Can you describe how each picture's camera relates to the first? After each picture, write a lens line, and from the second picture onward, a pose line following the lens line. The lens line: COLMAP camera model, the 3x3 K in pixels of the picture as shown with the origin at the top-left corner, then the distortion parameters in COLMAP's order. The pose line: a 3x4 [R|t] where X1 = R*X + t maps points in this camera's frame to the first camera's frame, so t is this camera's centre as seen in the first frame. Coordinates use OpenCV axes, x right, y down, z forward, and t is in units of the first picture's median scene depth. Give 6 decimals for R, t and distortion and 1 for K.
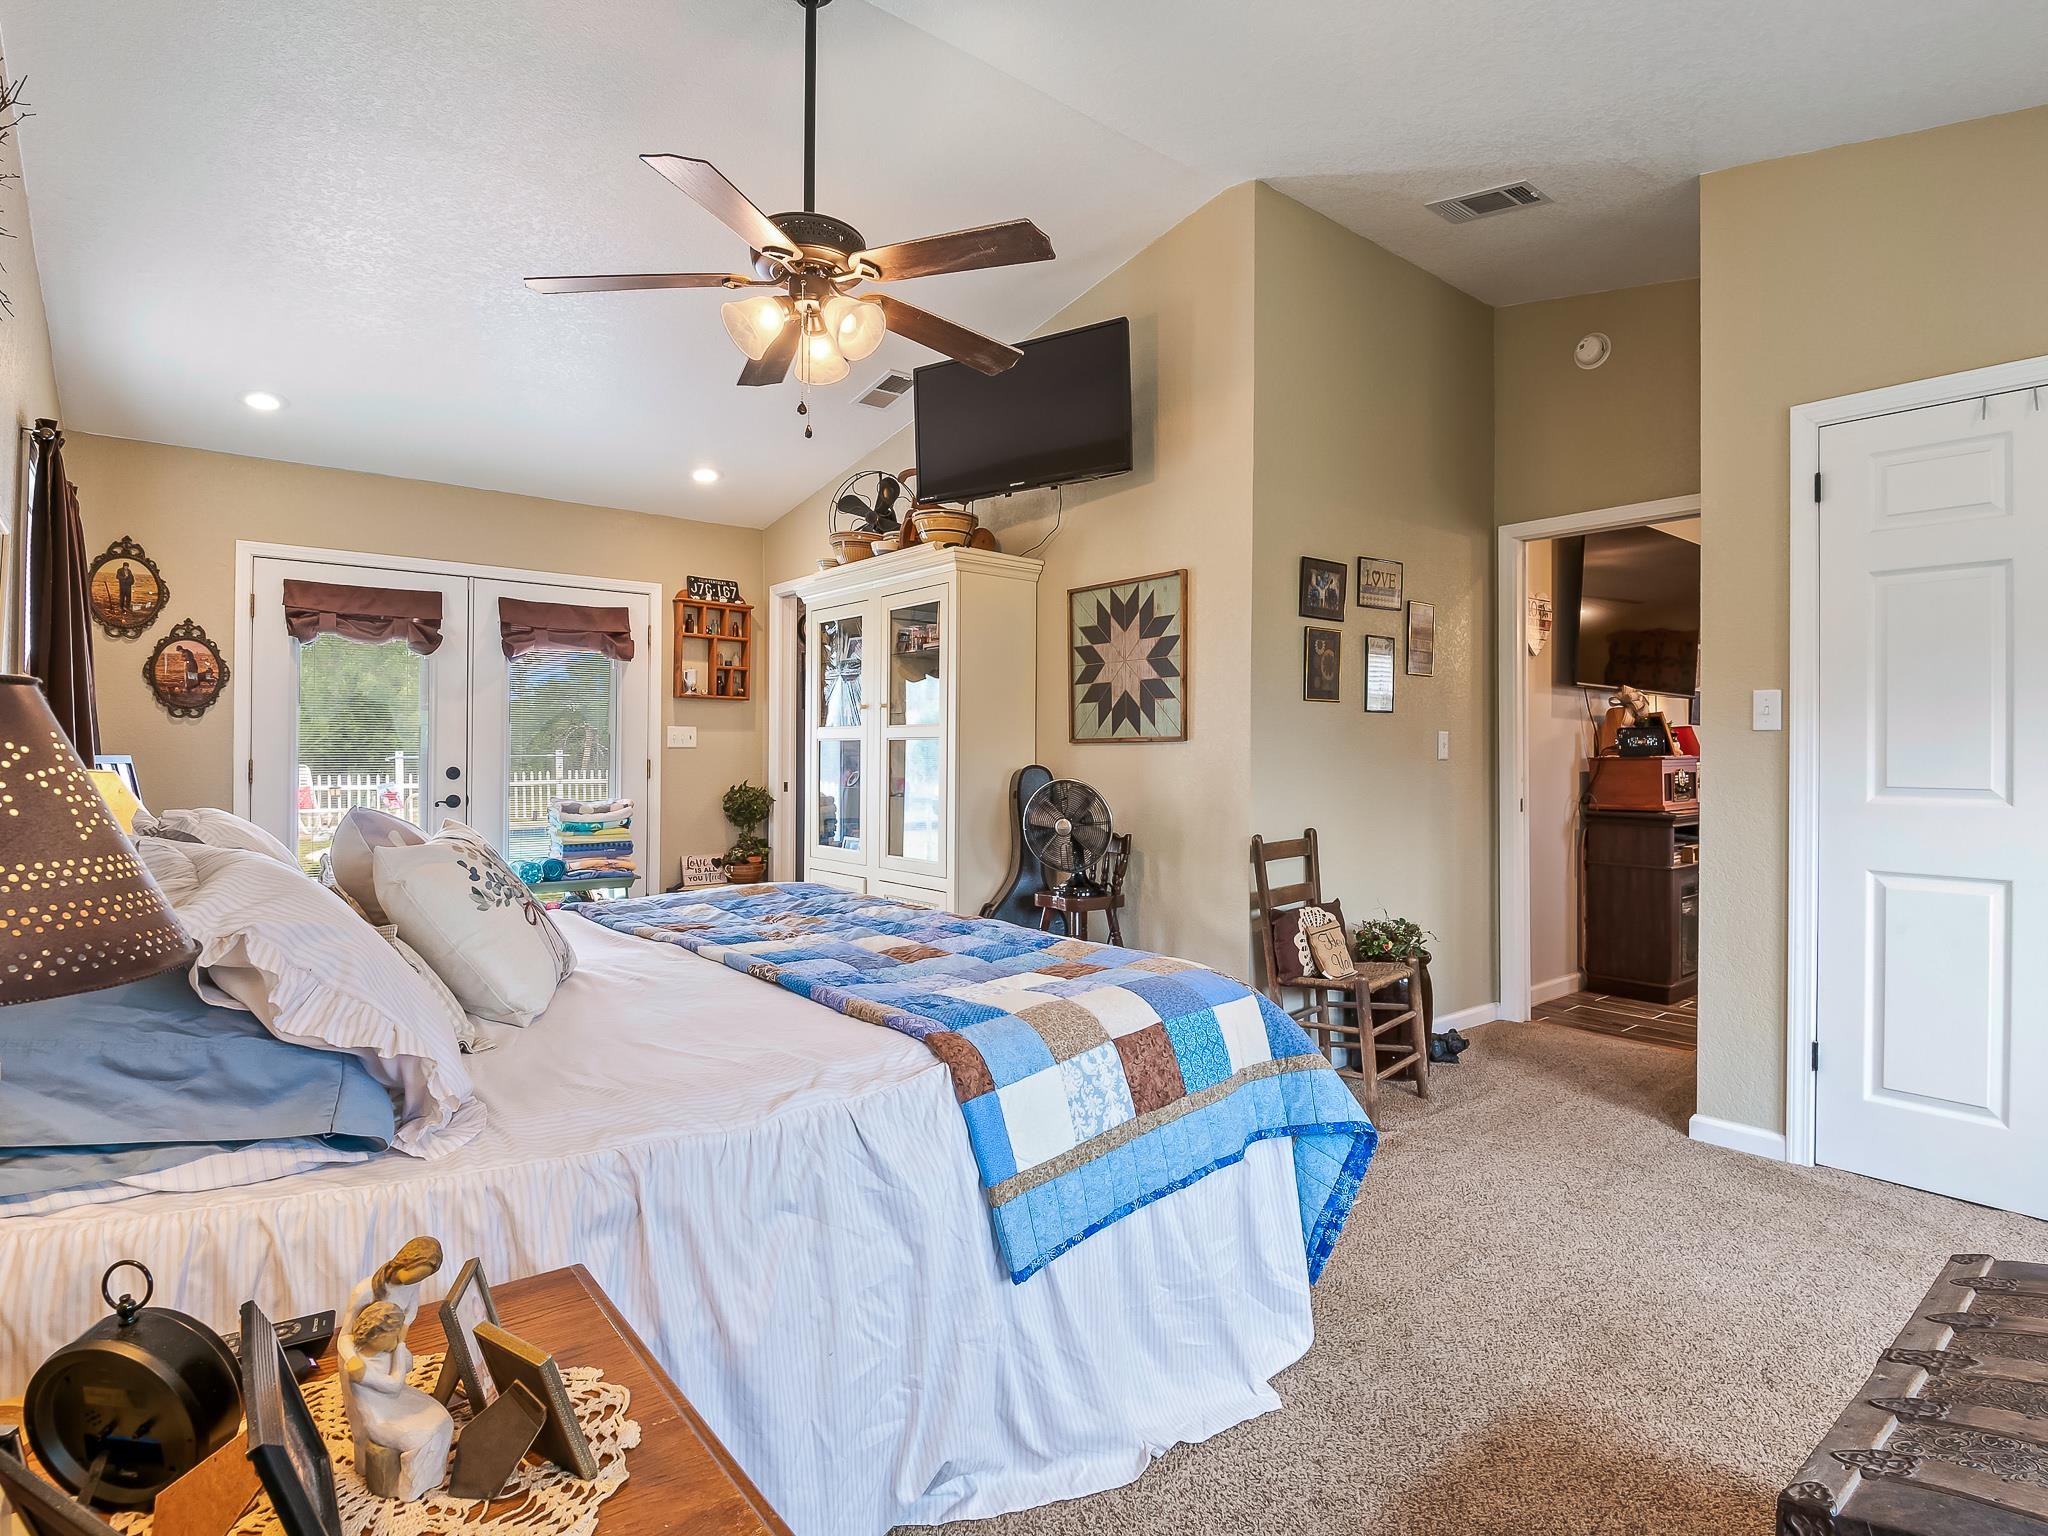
lens RADIAL K [[1075.8, 0, 1023.6], [0, 1075.8, 758.3], [0, 0, 1]] dist [-0.000515, -0.002721]
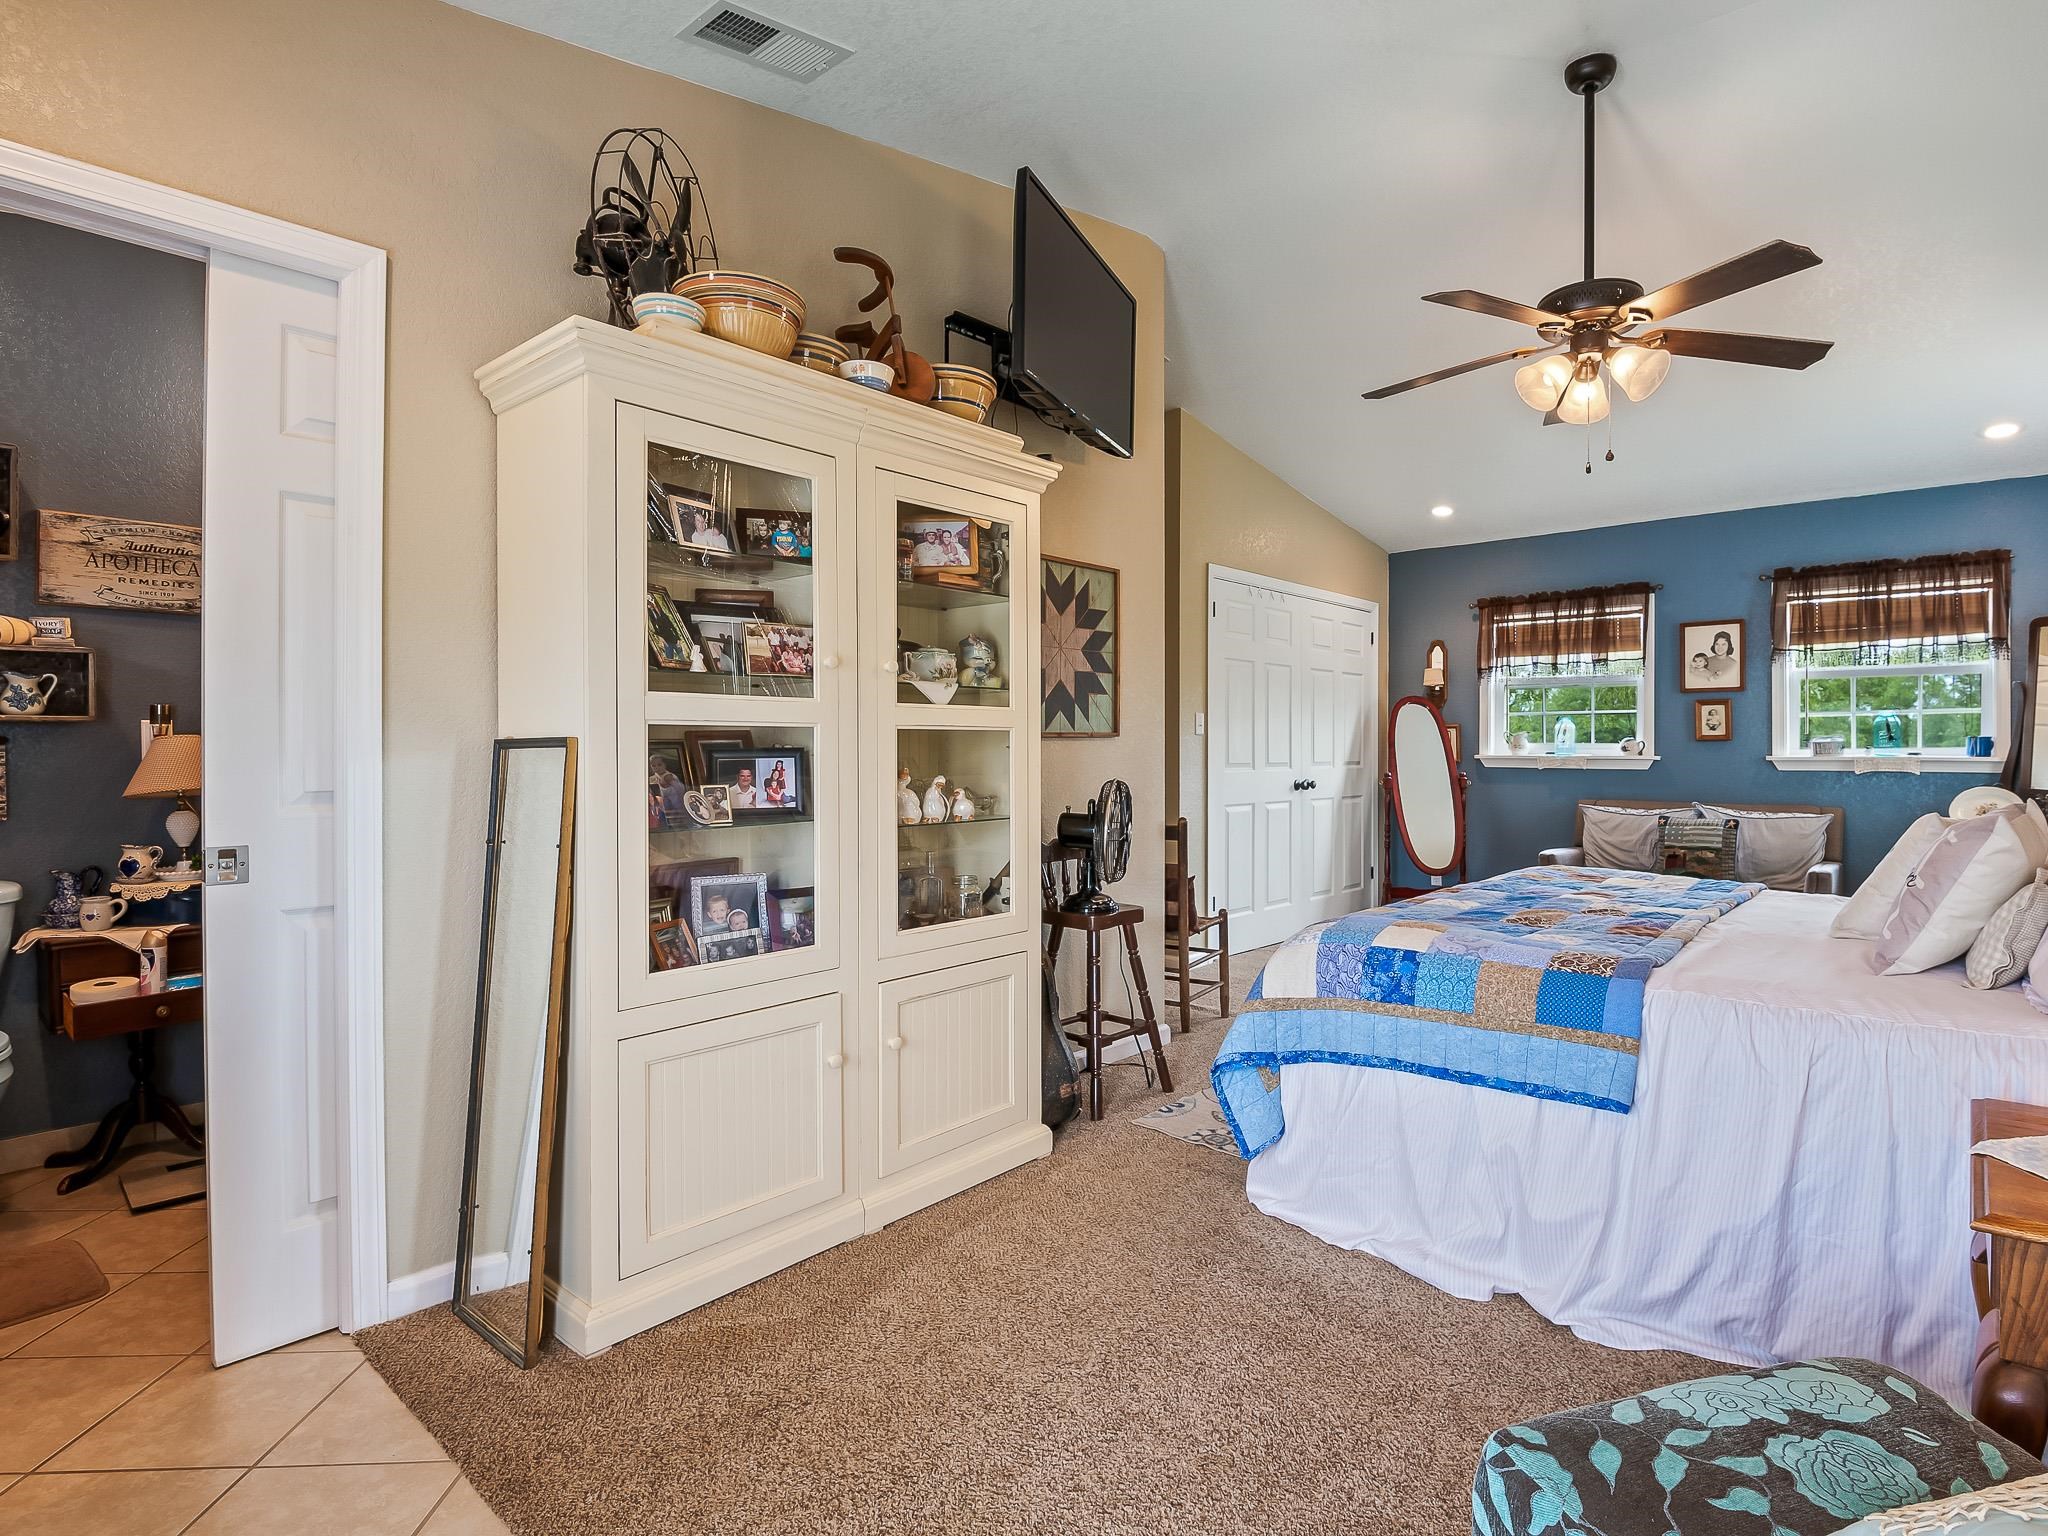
lens RADIAL K [[1075.8, 0, 1024.0], [0, 1075.8, 760.2], [0, 0, 1]] dist [-0.000515, -0.002721]
pose [[-0.155313, -0.019529, 0.987672, -0.826114], [0.000674, 0.999802, 0.019875, -0.014017], [-0.987865, 0.003752, -0.155270, 1.209283]]
